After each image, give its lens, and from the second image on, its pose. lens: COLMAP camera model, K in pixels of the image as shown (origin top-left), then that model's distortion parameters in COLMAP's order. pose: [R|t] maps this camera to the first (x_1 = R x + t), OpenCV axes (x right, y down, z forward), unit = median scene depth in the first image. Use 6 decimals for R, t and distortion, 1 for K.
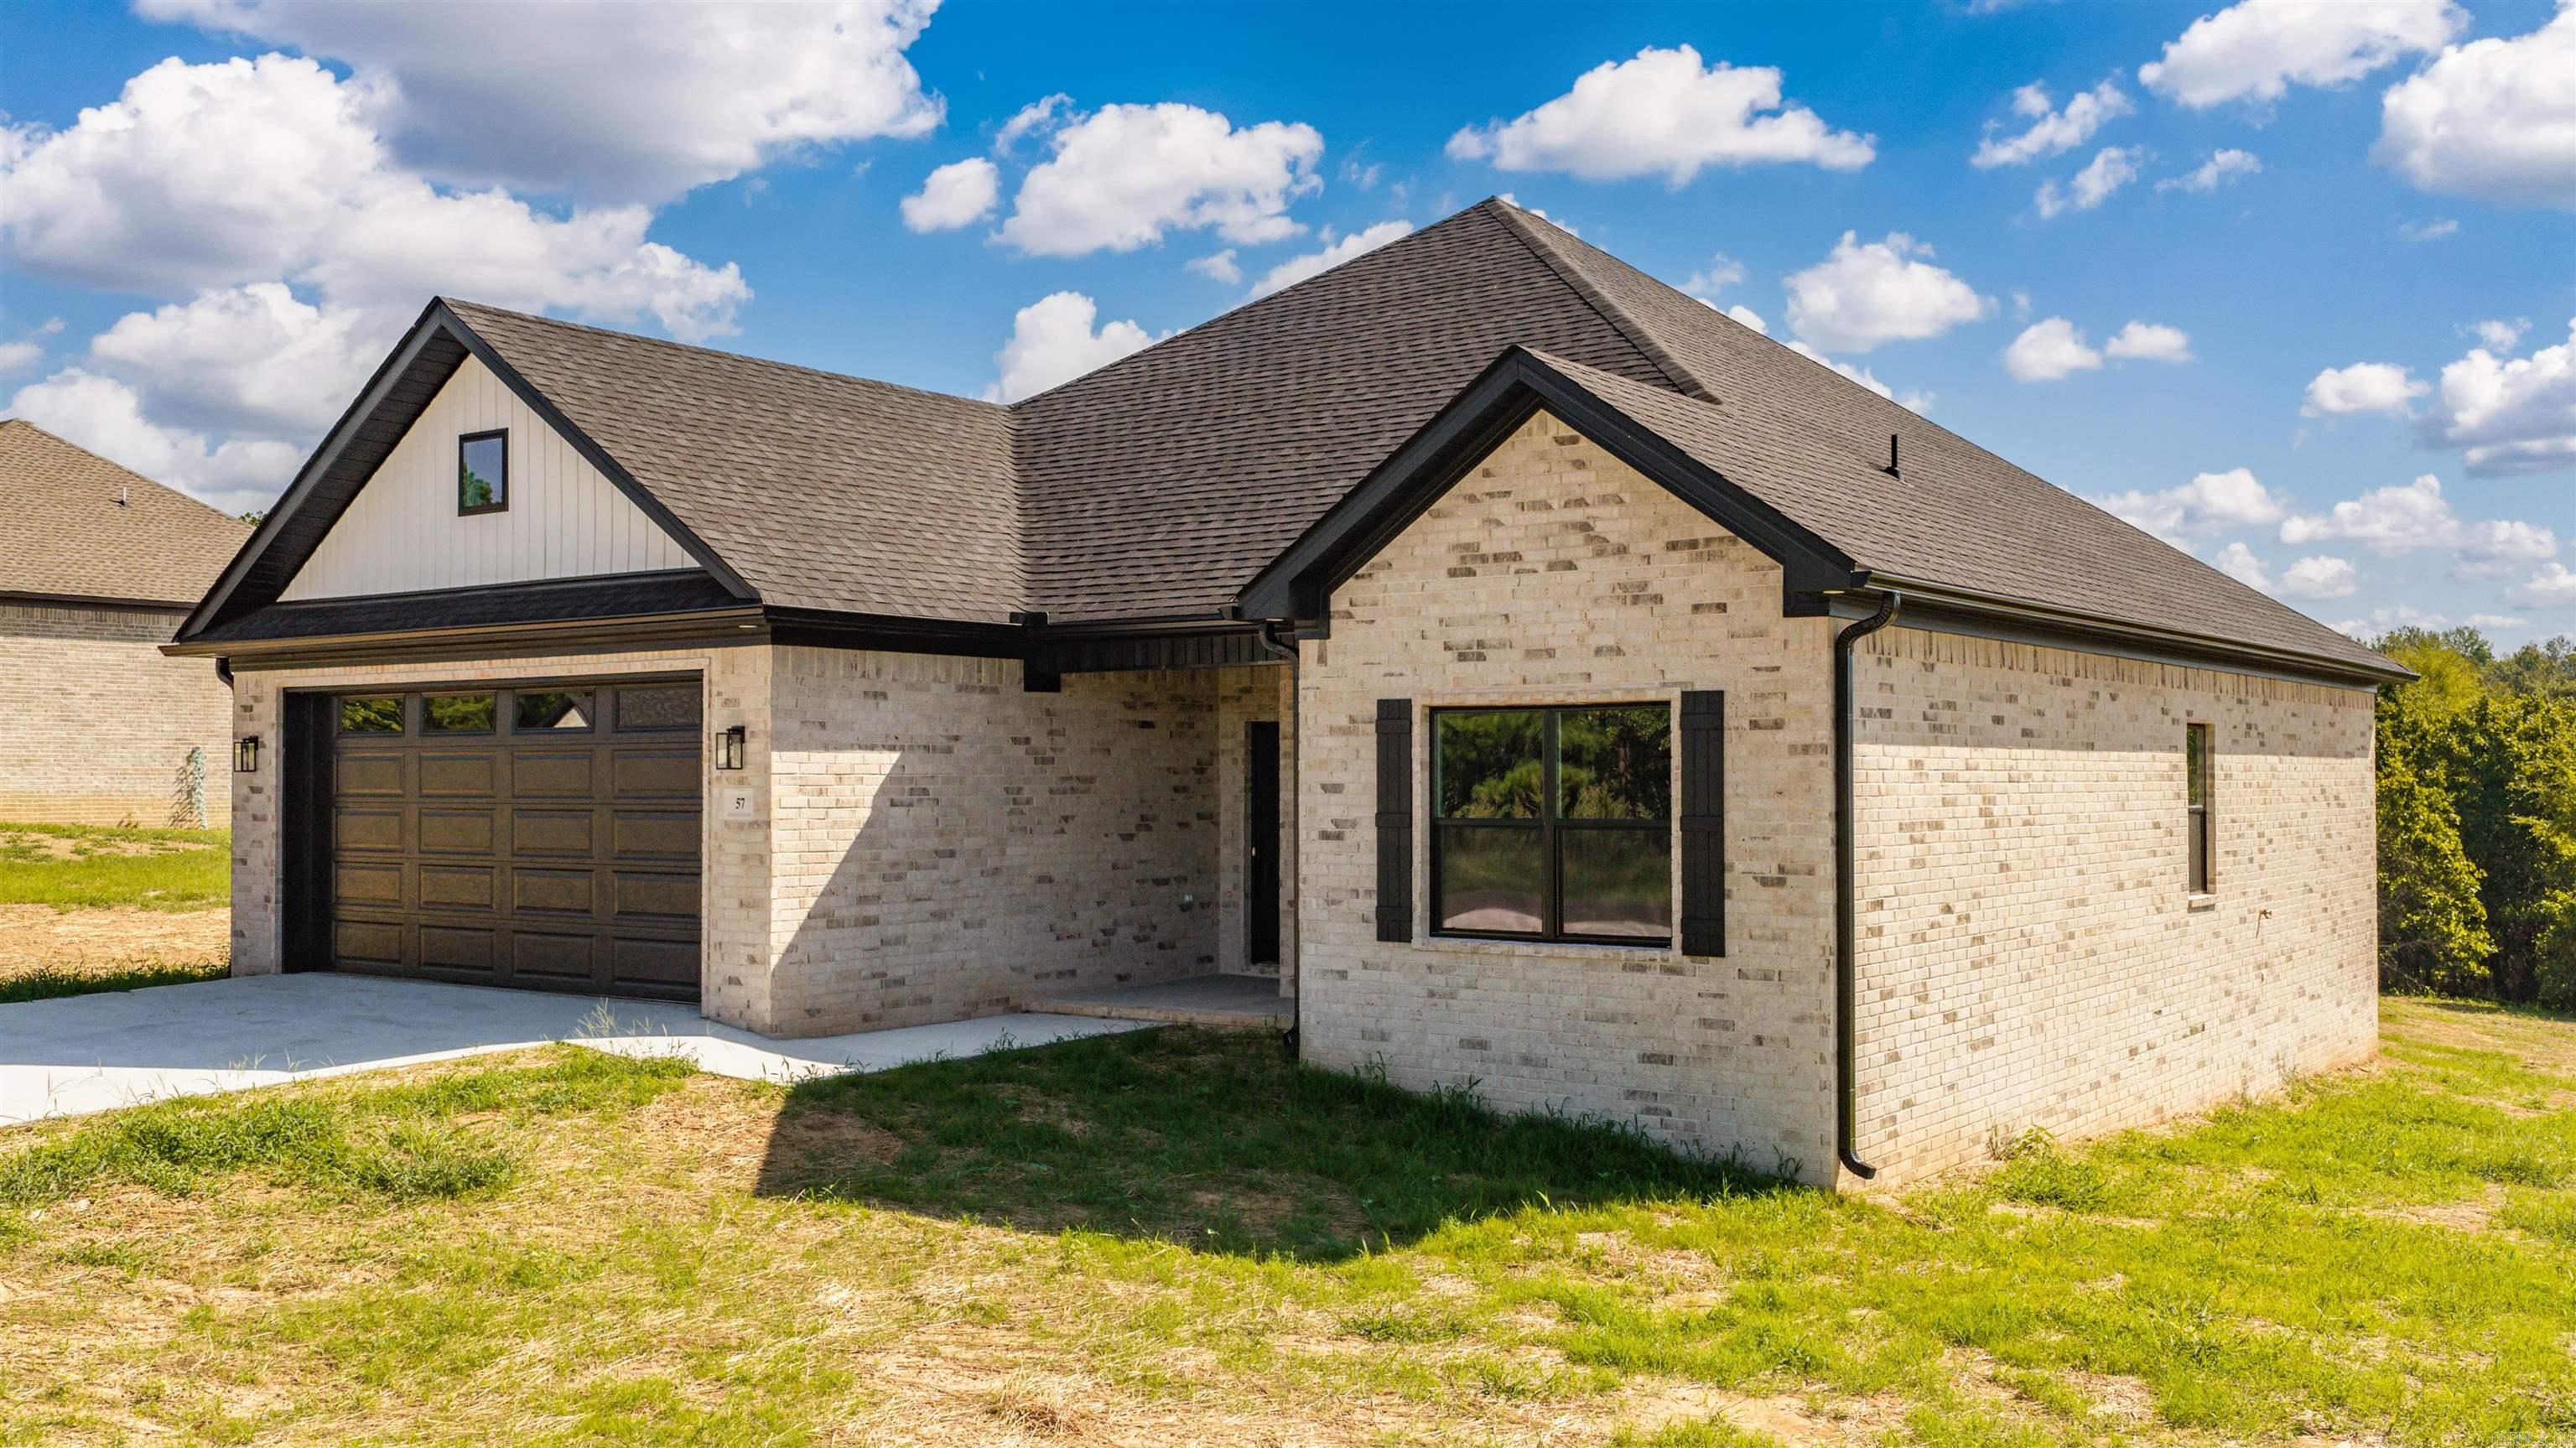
lens RADIAL K [[2290.9, 0, 1311.2], [0, 2290.9, 720.1], [0, 0, 1]] dist [0.004417, -0.005950]
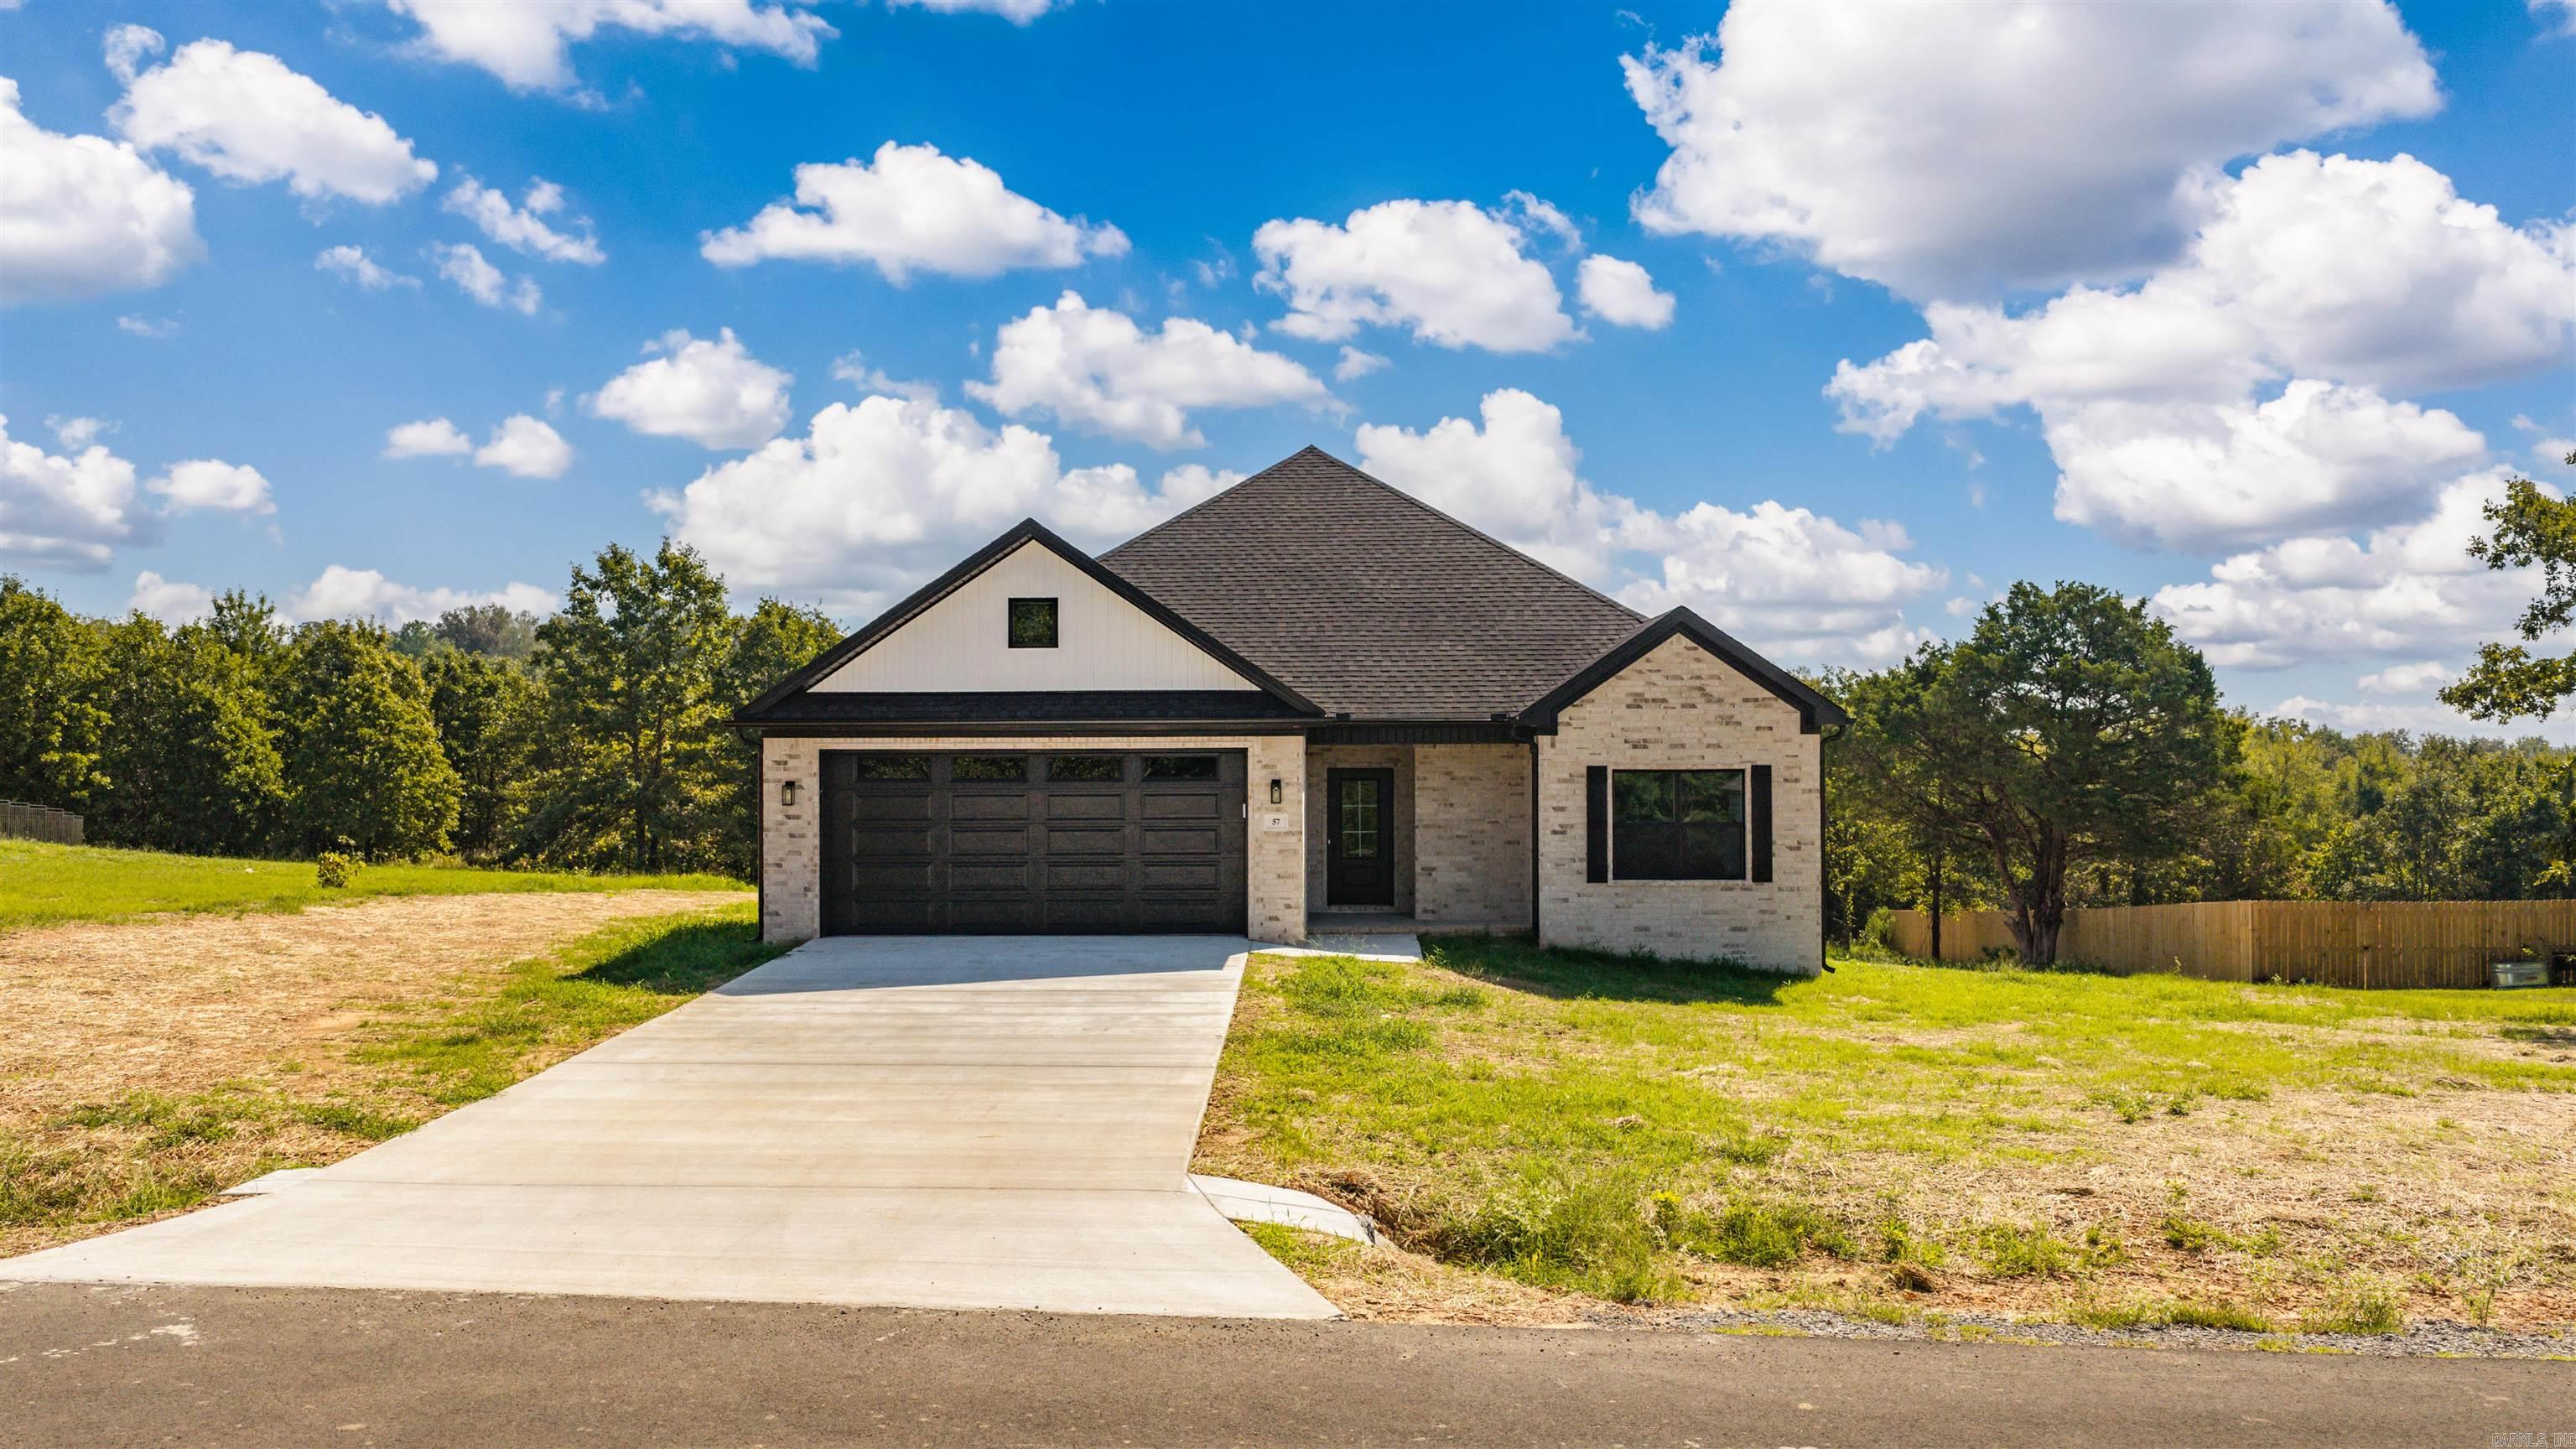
lens RADIAL K [[2212.4, 0, 1288.0], [0, 2212.4, 724.5], [0, 0, 1]] dist [0.030675, -0.000919]
pose [[0.829788, 0.004599, 0.558060, -1.303323], [-0.010970, 0.999907, 0.008071, -0.059232], [-0.557971, -0.012819, 0.829761, -0.501760]]
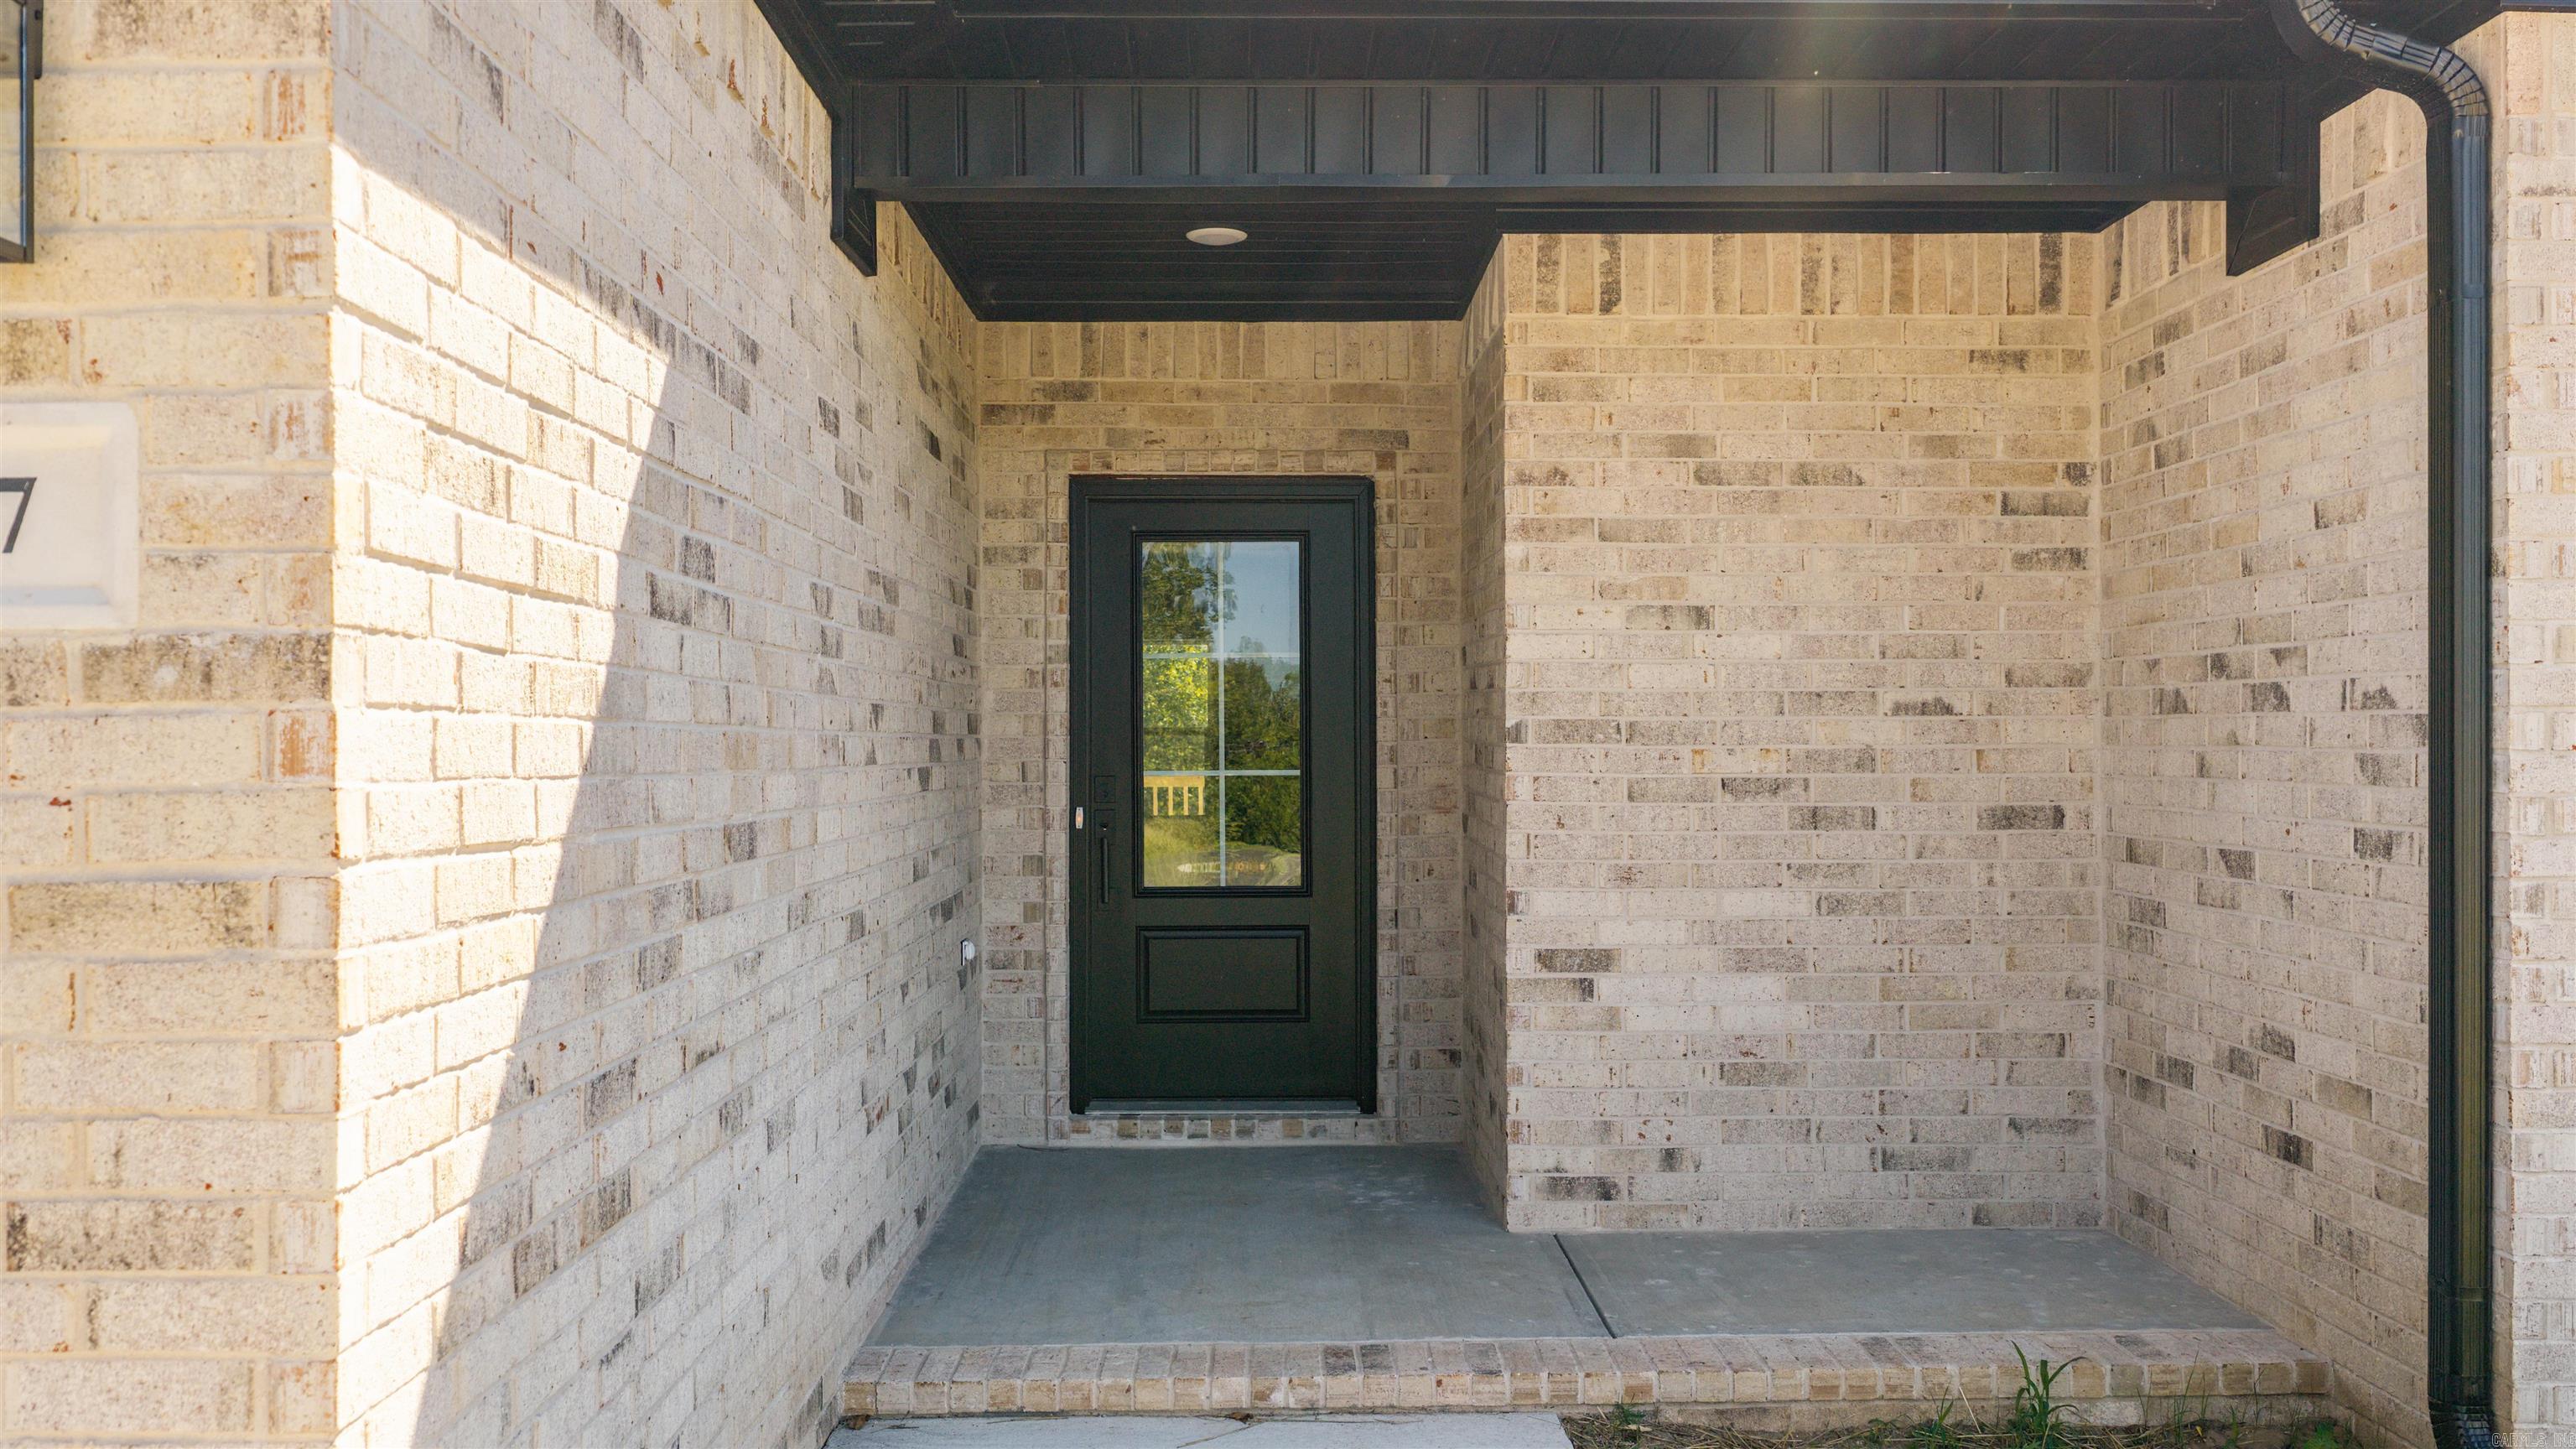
lens RADIAL K [[2212.4, 0, 1288.0], [0, 2212.4, 724.5], [0, 0, 1]] dist [0.030675, -0.000919]
pose [[0.806946, 0.002122, 0.590621, -0.281289], [-0.009950, 0.999900, 0.010002, 0.049583], [-0.590541, -0.013947, 0.806887, 0.895376]]
